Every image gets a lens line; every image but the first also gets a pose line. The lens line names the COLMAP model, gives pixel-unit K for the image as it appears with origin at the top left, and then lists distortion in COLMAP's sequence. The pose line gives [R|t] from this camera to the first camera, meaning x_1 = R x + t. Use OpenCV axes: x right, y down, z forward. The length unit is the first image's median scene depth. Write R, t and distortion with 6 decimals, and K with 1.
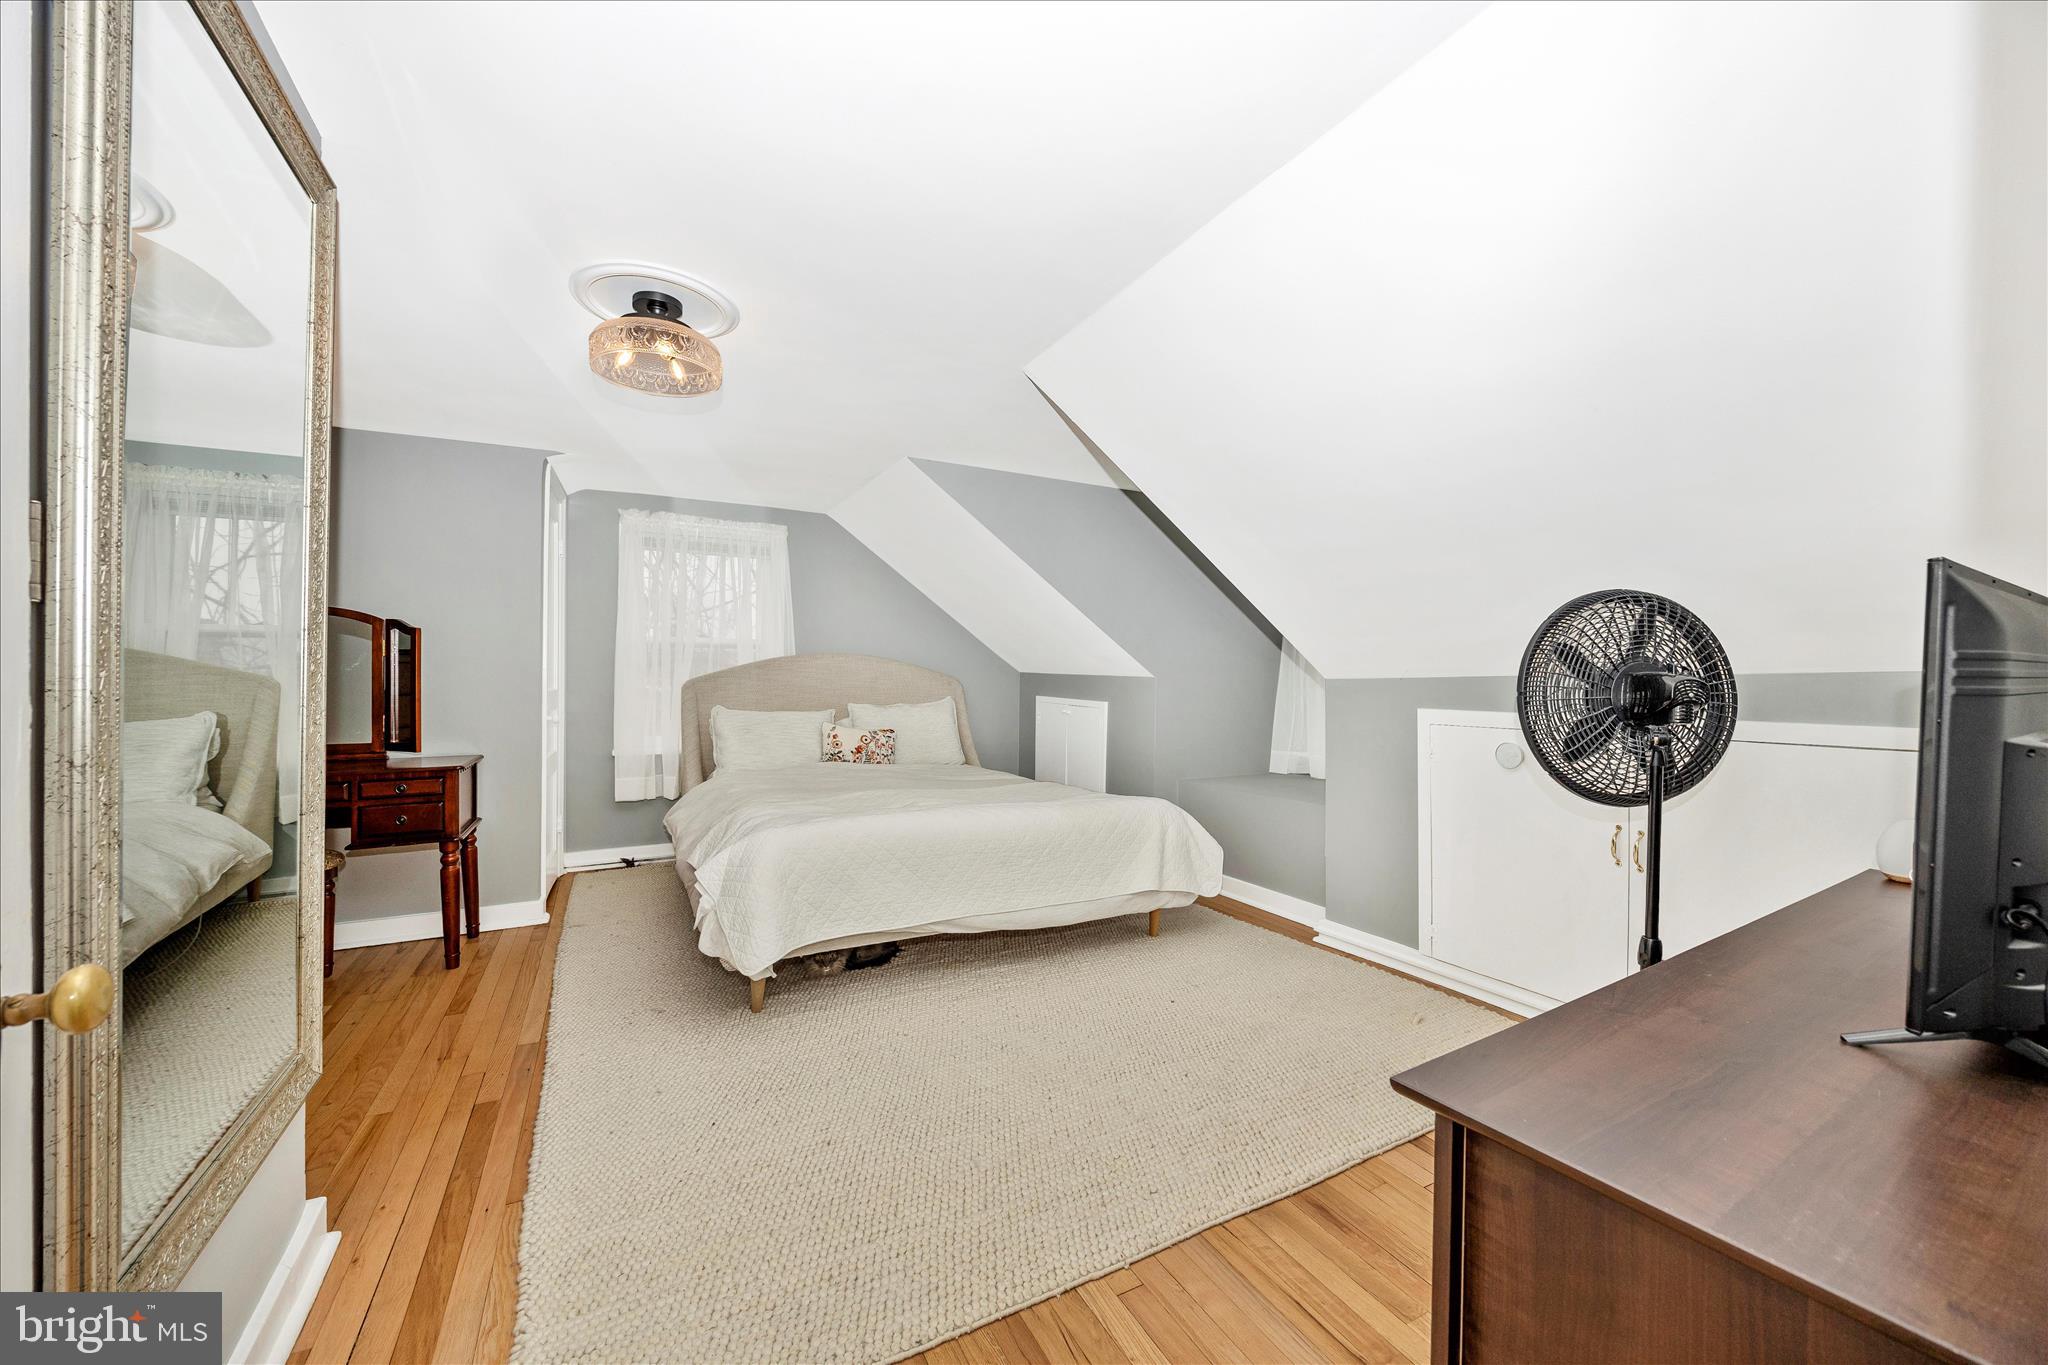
lens RADIAL K [[775.2, 0, 1037.1], [0, 775.2, 688.4], [0, 0, 1]] dist [-0.005113, -0.000098]
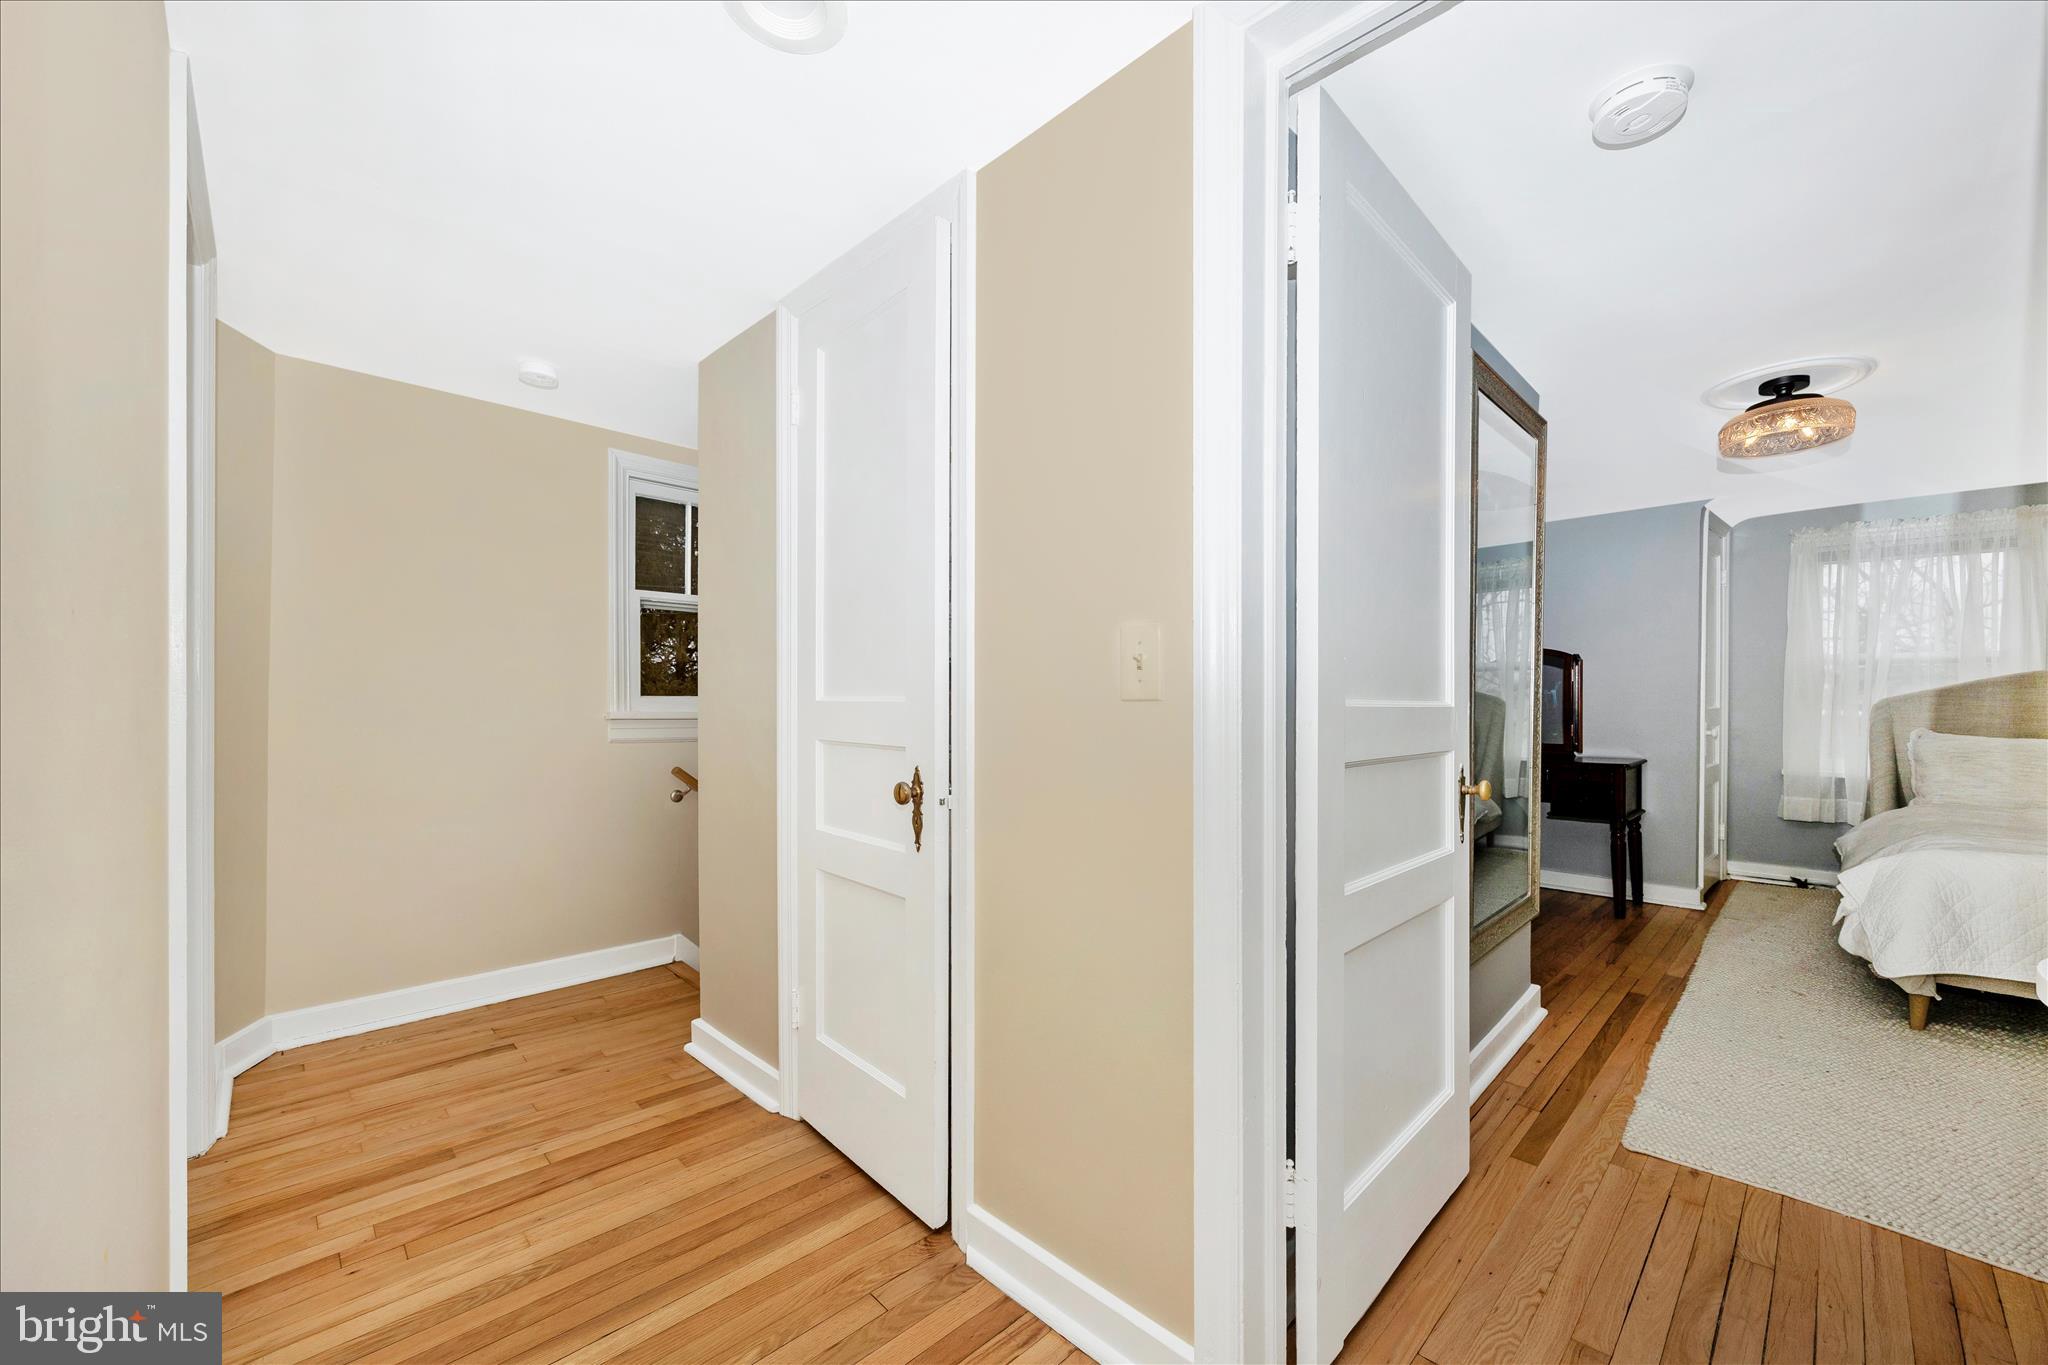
lens RADIAL K [[775.2, 0, 1037.1], [0, 775.2, 688.4], [0, 0, 1]] dist [-0.005113, -0.000098]
pose [[0.261816, -0.011706, -0.965047, 0.232591], [-0.015042, 0.999755, -0.016208, 0.008380], [0.965001, 0.018760, 0.261576, -0.278284]]
